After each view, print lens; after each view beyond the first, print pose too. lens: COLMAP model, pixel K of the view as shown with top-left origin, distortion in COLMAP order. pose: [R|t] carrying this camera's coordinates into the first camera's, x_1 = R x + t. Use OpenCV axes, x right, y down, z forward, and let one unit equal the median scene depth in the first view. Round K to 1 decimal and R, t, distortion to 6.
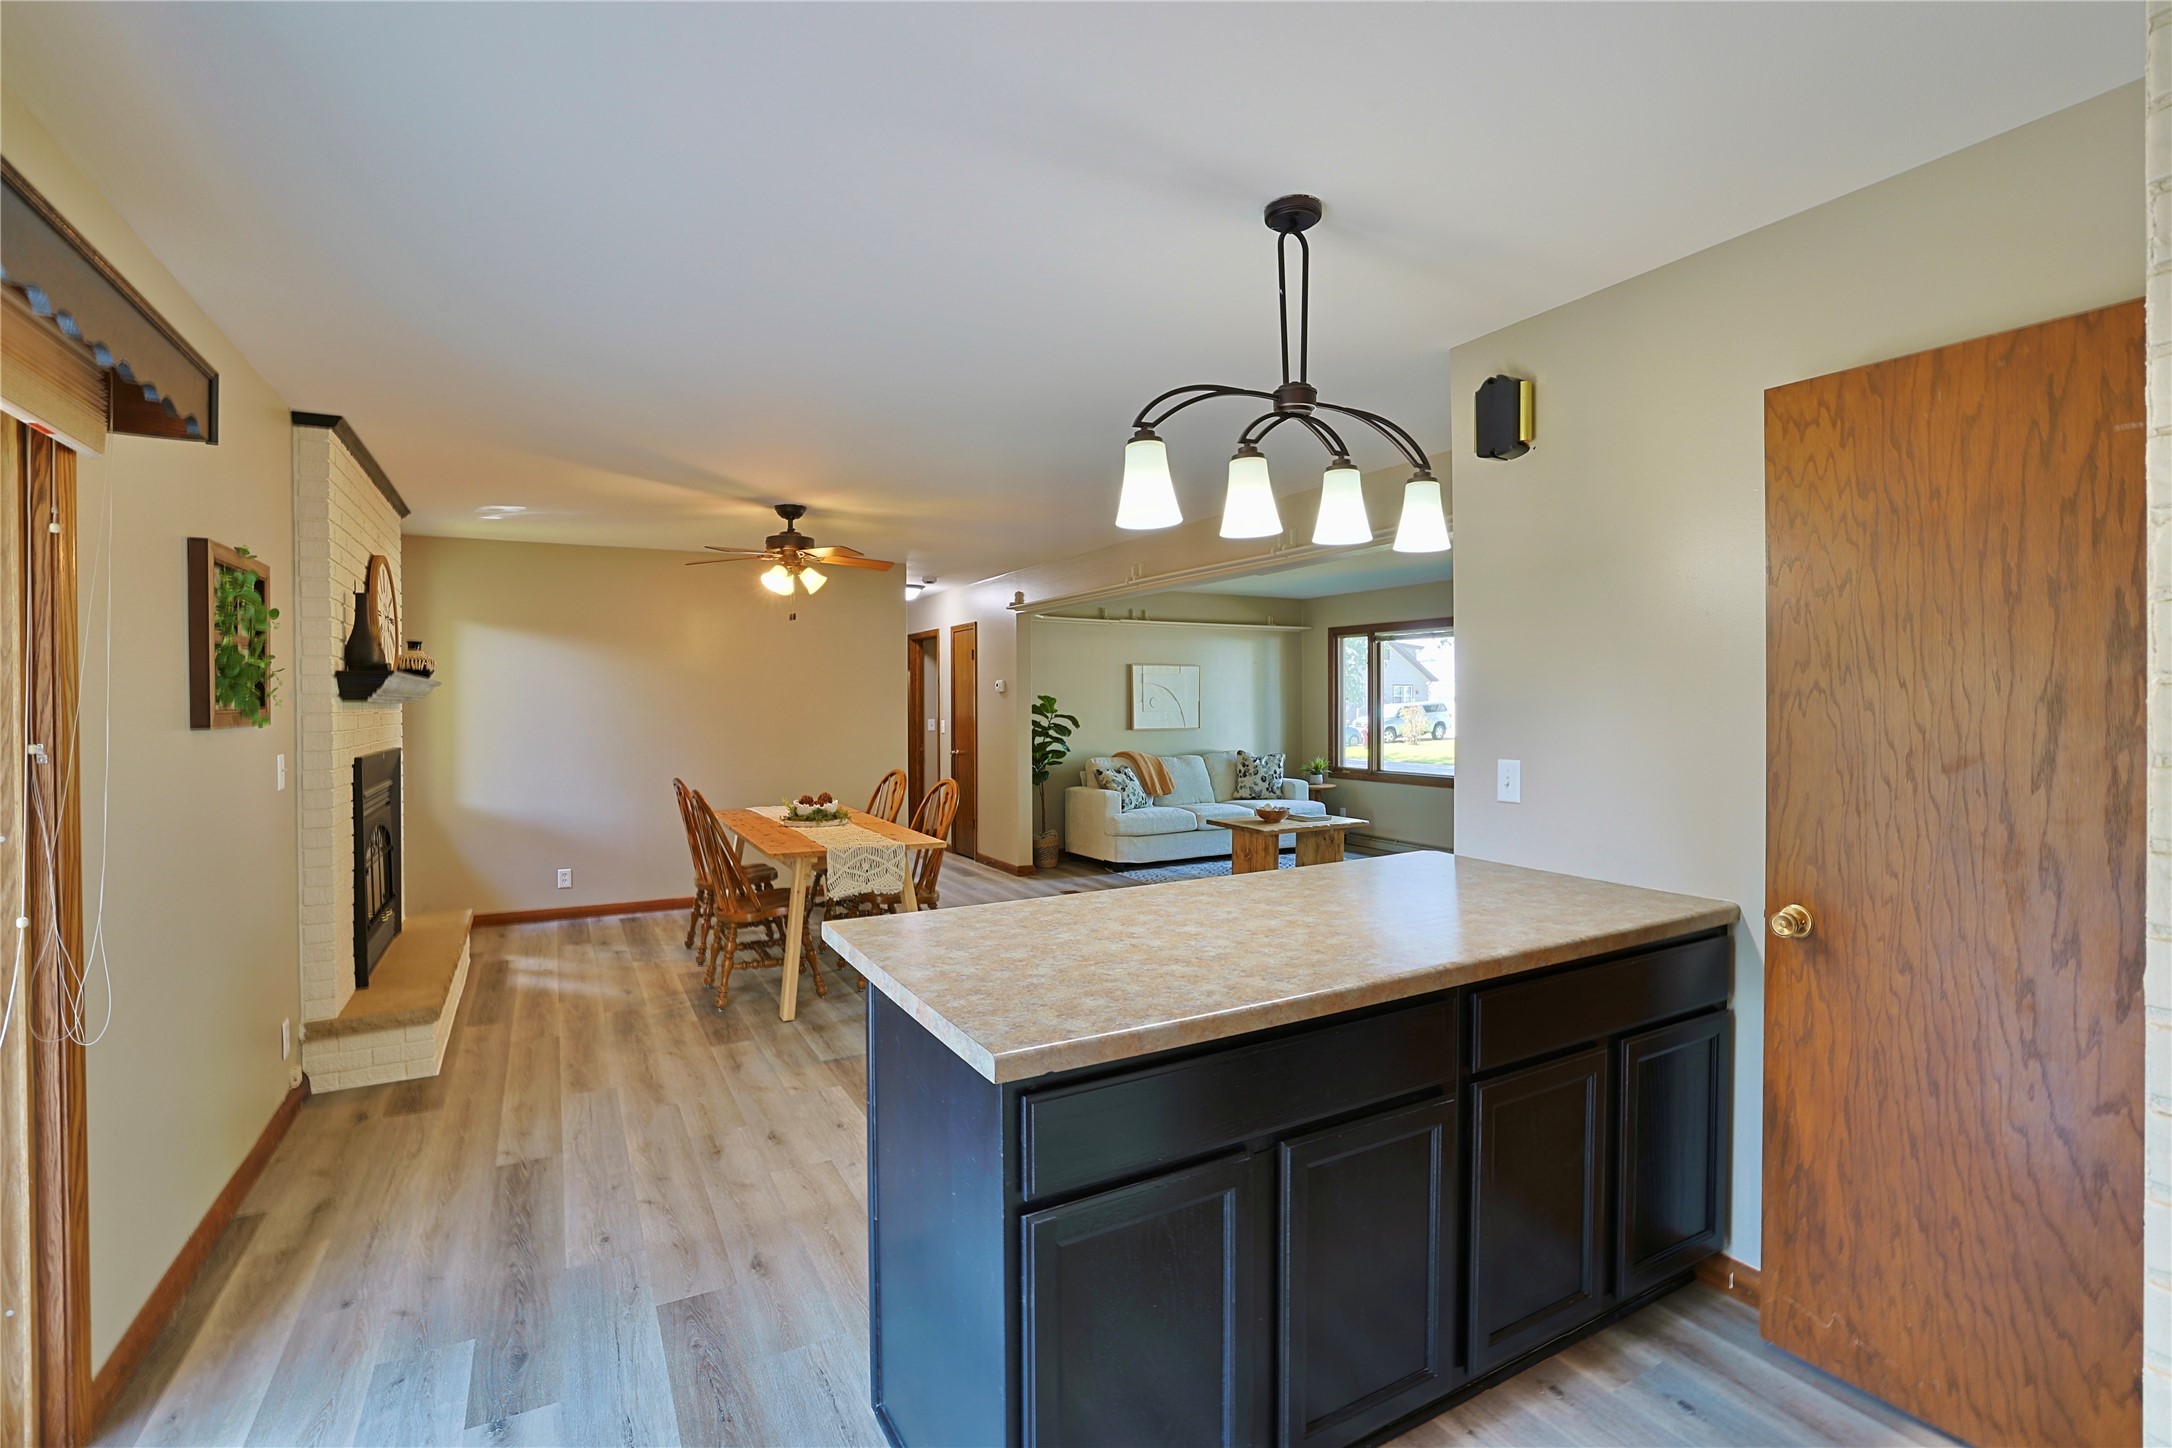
lens RADIAL K [[985.5, 0, 1082.1], [0, 985.5, 718.3], [0, 0, 1]] dist [-0.043793, 0.012703]
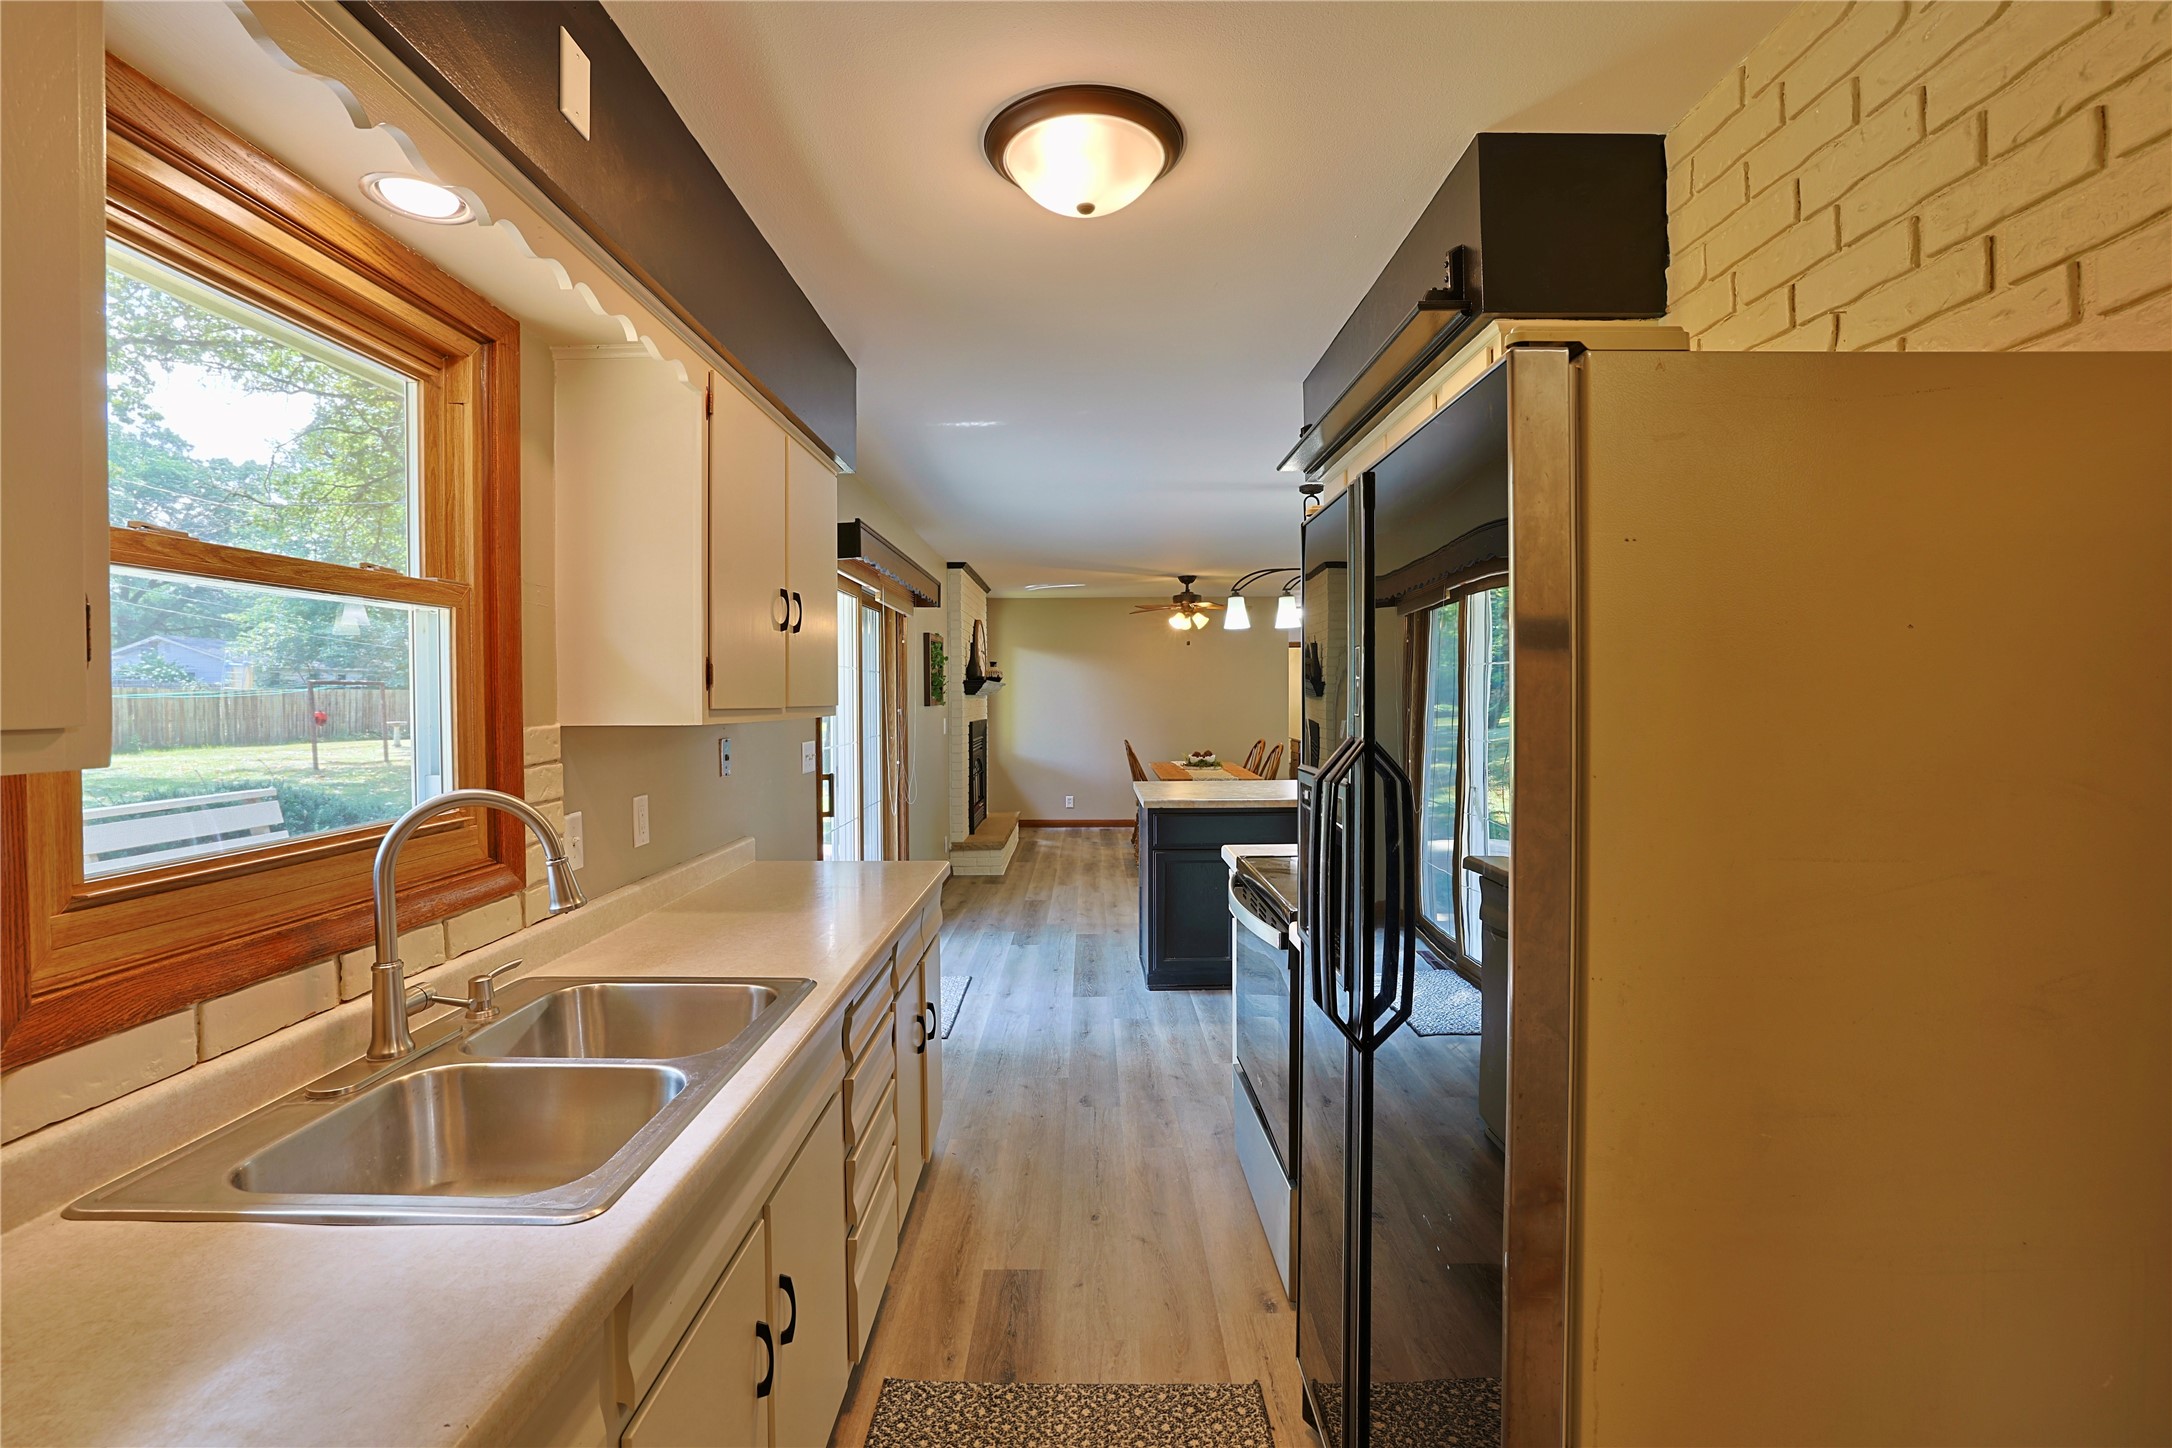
lens RADIAL K [[985.5, 0, 1089.0], [0, 985.5, 720.1], [0, 0, 1]] dist [-0.043793, 0.012703]
pose [[0.878793, 0.009878, -0.477102, 0.422310], [-0.004685, 0.999916, 0.012072, 0.008153], [0.477181, -0.008374, 0.878765, -0.648337]]
